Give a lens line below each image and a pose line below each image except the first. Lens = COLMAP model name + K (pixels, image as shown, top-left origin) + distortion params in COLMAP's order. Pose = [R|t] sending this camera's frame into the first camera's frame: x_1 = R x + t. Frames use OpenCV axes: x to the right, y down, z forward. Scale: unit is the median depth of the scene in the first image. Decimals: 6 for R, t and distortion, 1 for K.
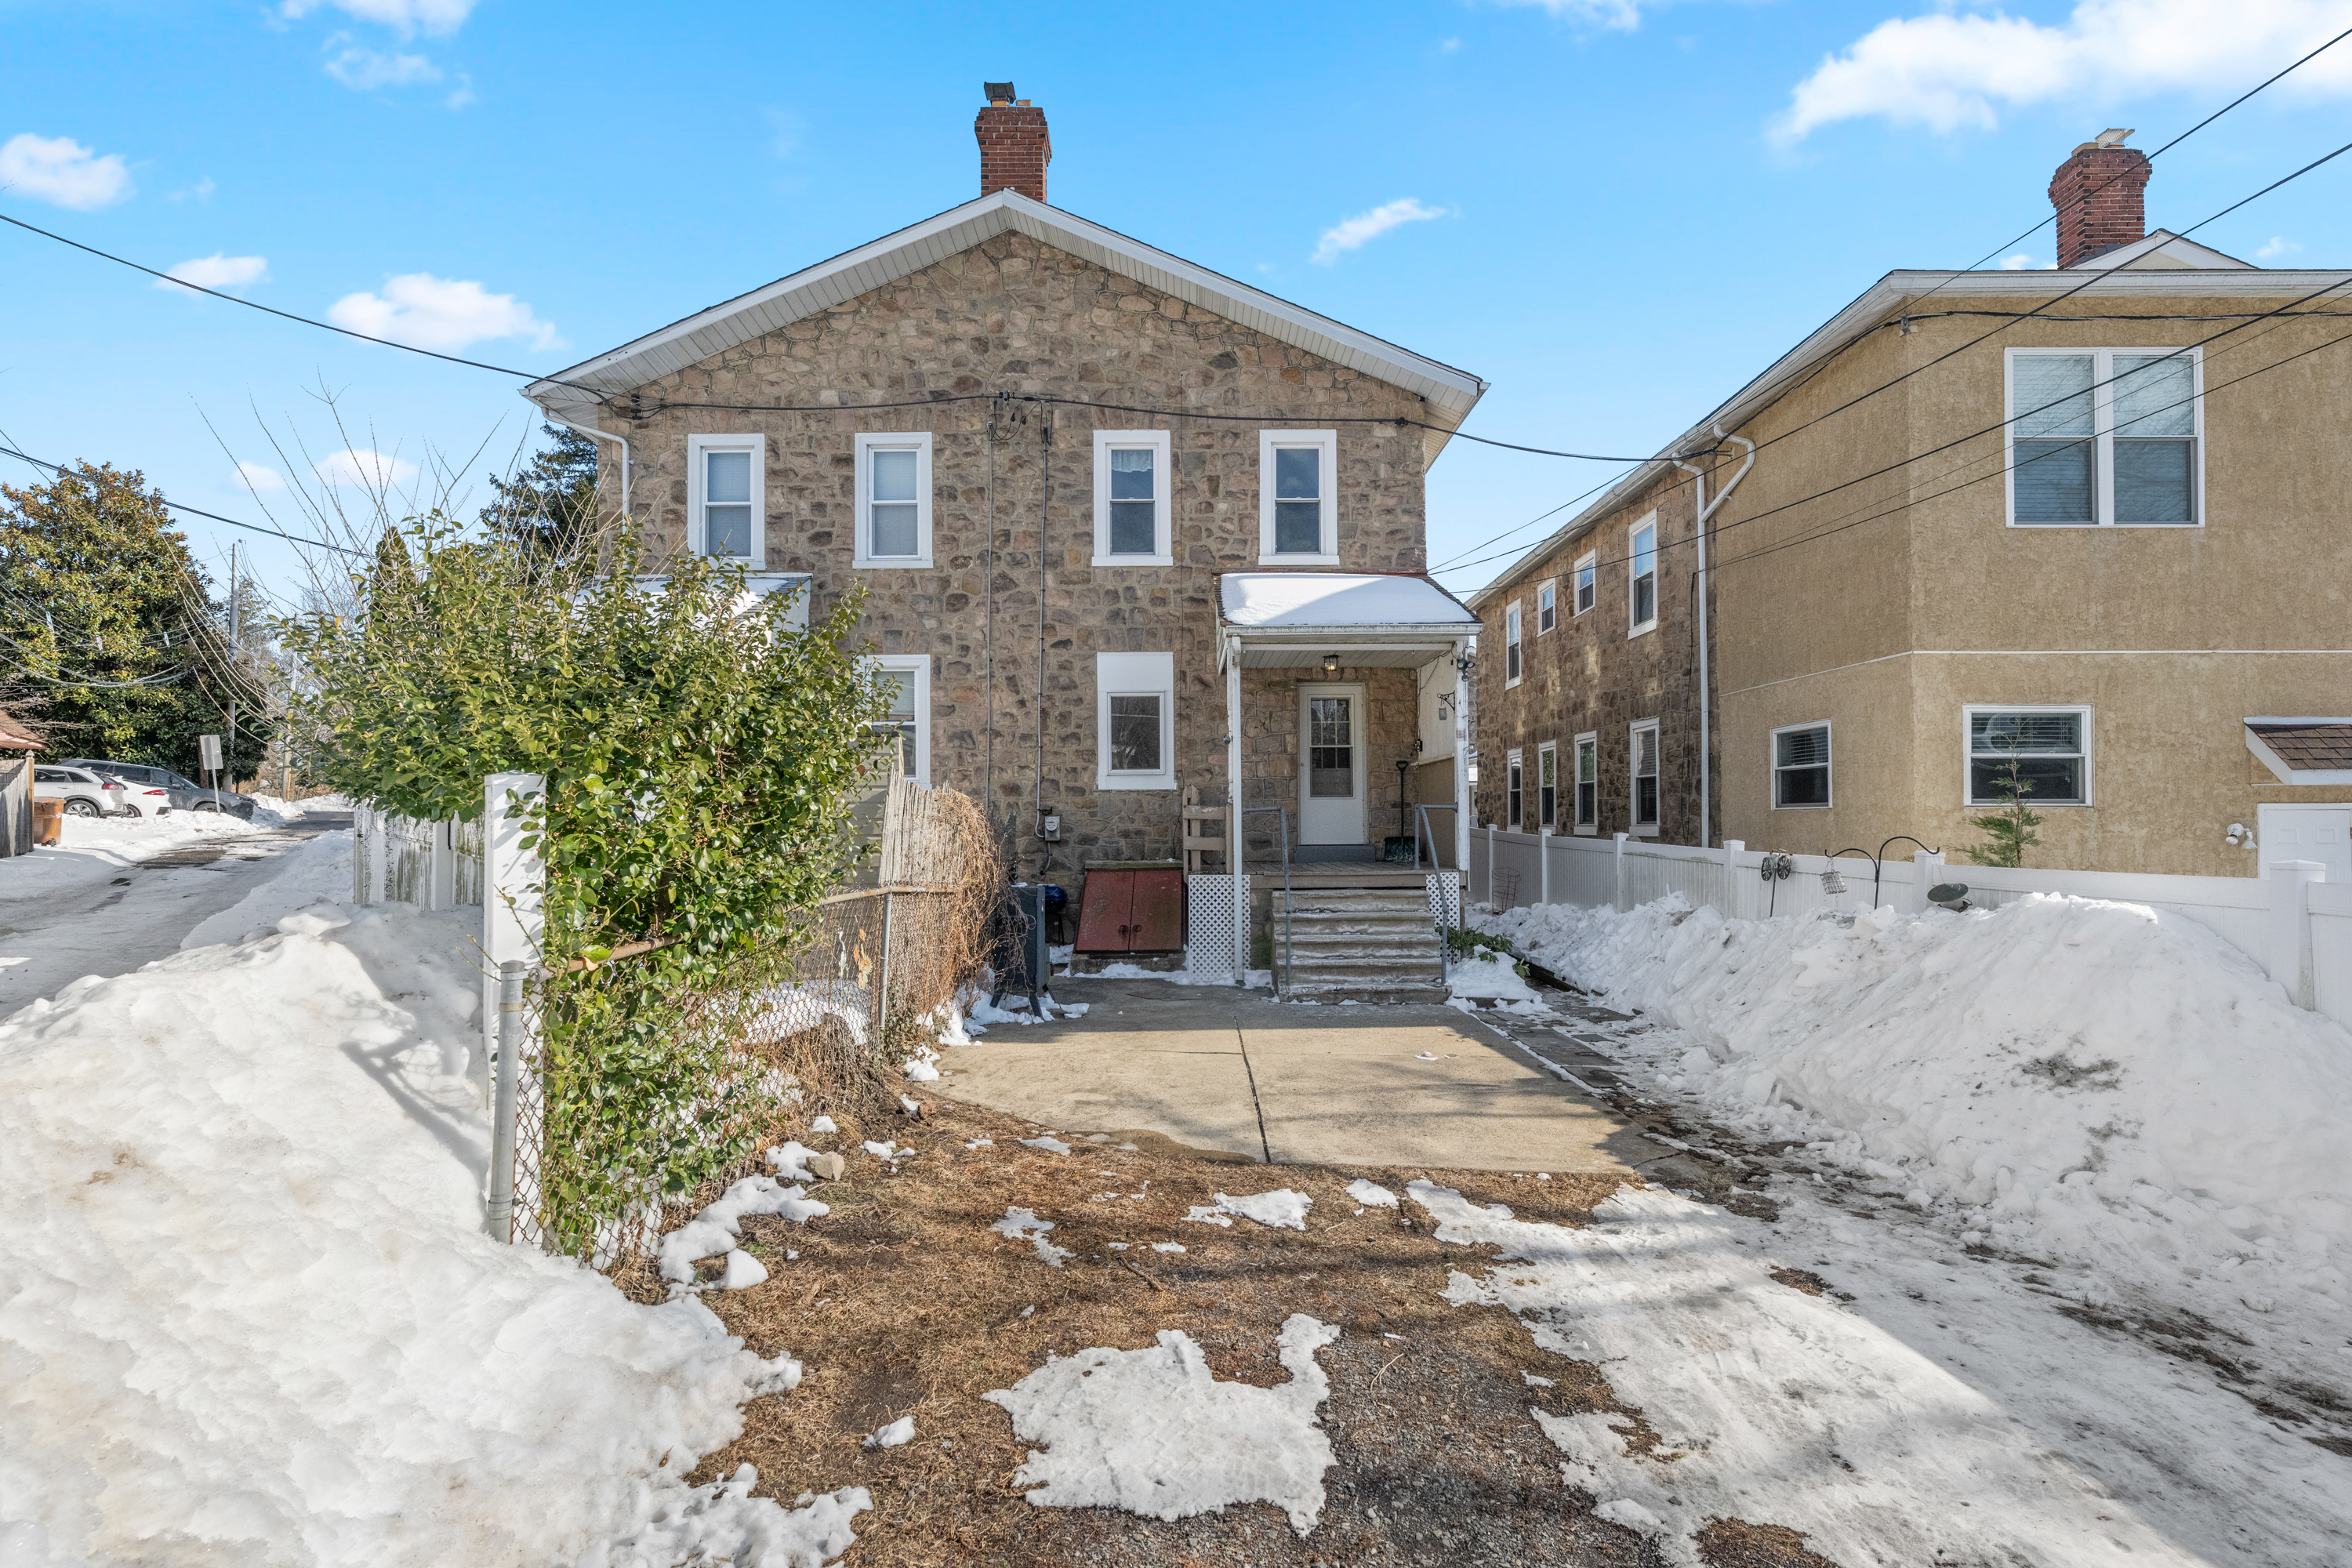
lens RADIAL K [[1084.8, 0, 1175.2], [0, 1084.8, 810.1], [0, 0, 1]] dist [-0.001149, -0.000153]
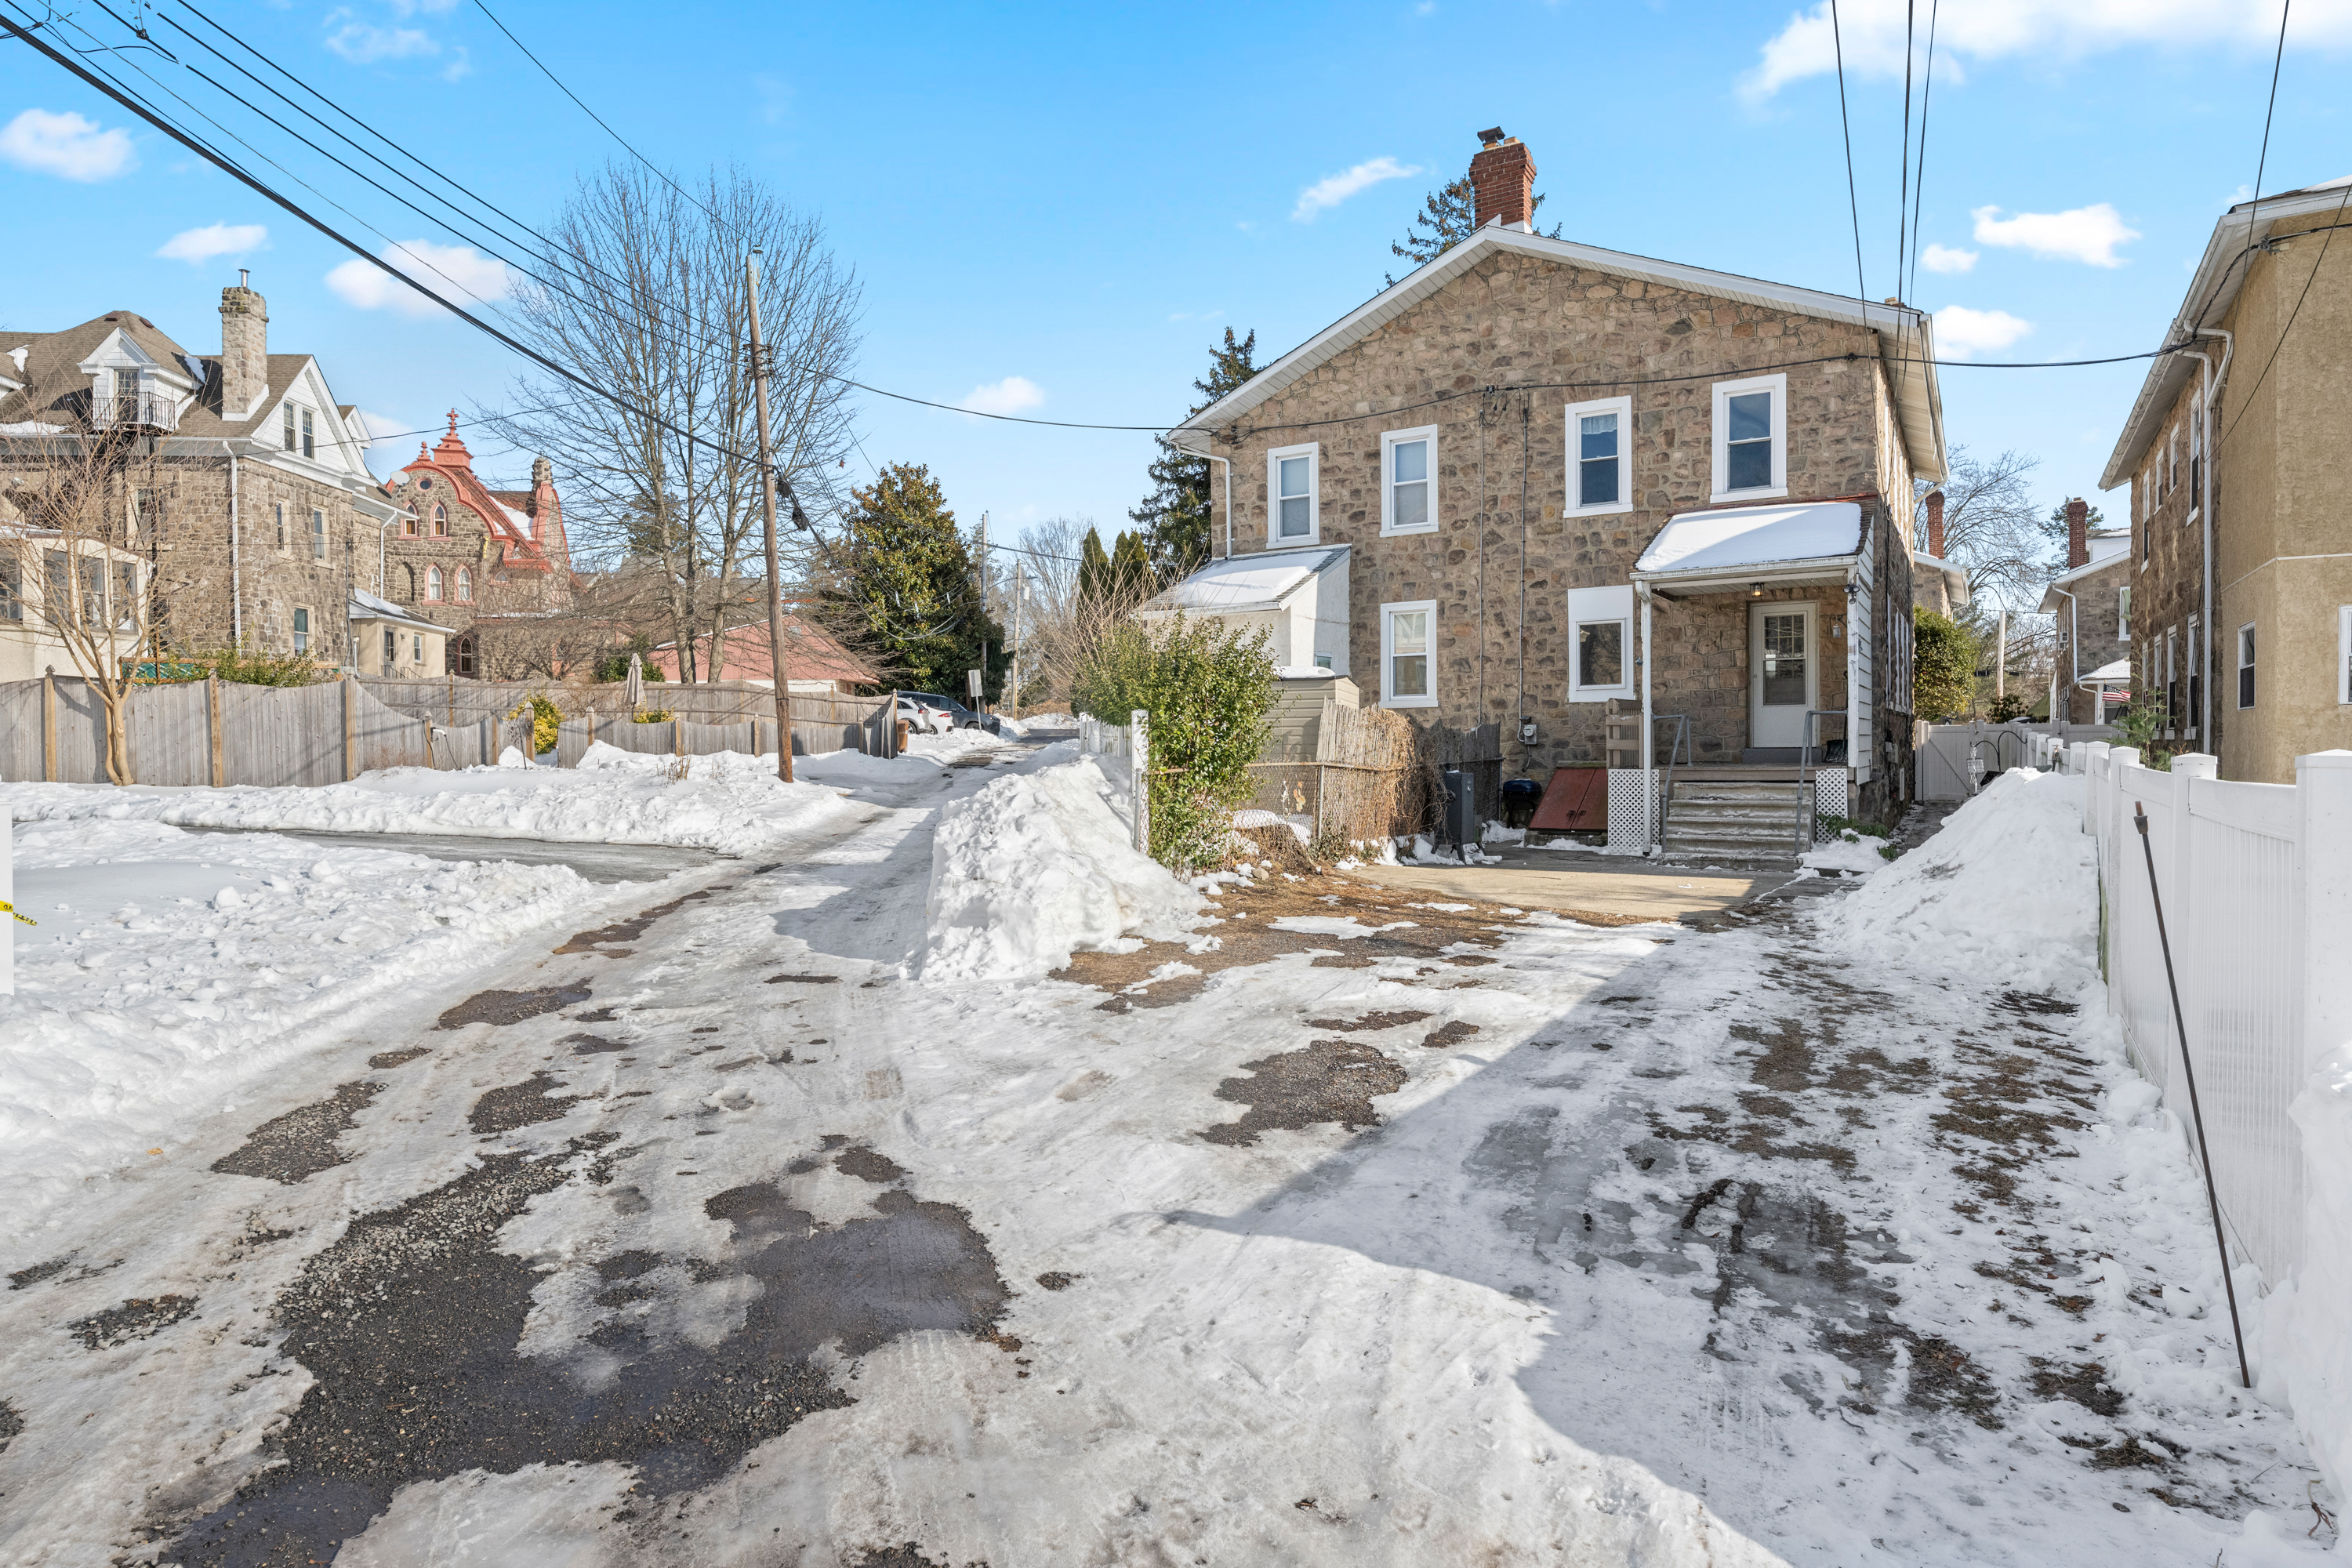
lens RADIAL K [[1324.2, 0, 1176.0], [0, 1324.2, 784.0], [0, 0, 1]] dist [0.000394, 0.000114]
pose [[0.848969, 0.012633, -0.528291, 0.342376], [0.011893, 0.999004, 0.043001, 0.003588], [0.528308, -0.042790, 0.847974, -0.500085]]
